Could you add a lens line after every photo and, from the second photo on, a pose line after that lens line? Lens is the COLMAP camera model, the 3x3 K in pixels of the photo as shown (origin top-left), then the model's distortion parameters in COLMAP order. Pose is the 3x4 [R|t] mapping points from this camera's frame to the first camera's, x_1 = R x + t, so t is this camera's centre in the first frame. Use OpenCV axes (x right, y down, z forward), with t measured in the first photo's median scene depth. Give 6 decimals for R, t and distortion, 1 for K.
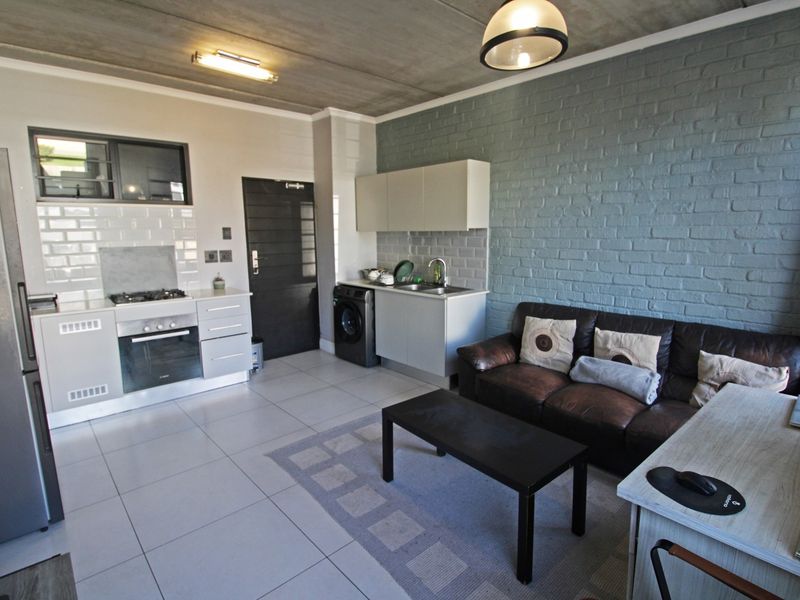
lens RADIAL K [[420.7, 0, 408.9], [0, 420.7, 288.9], [0, 0, 1]] dist [0.012896, -0.016354]
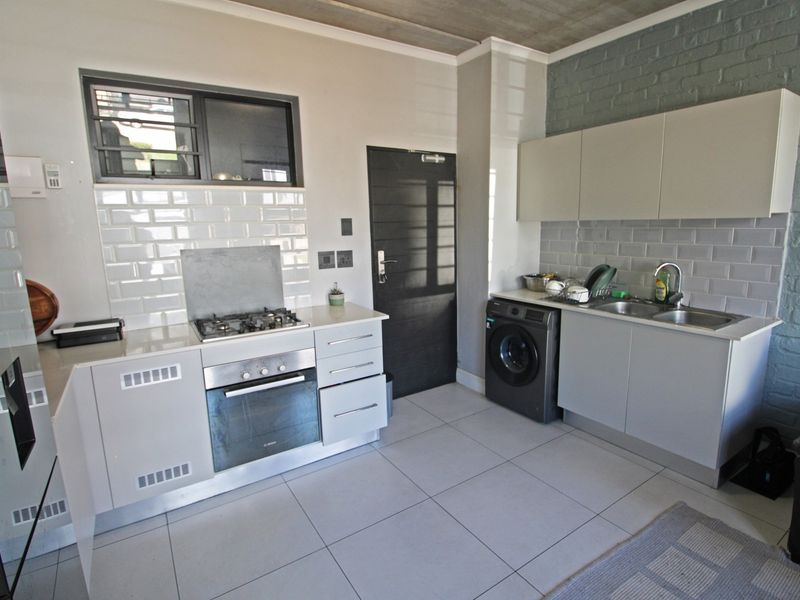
lens RADIAL K [[420.7, 0, 408.9], [0, 420.7, 288.9], [0, 0, 1]] dist [0.012896, -0.016354]
pose [[0.987045, 0.011943, -0.159998, -0.209291], [-0.008319, 0.999694, 0.023306, -0.043815], [0.160227, -0.021673, 0.986842, 0.309479]]
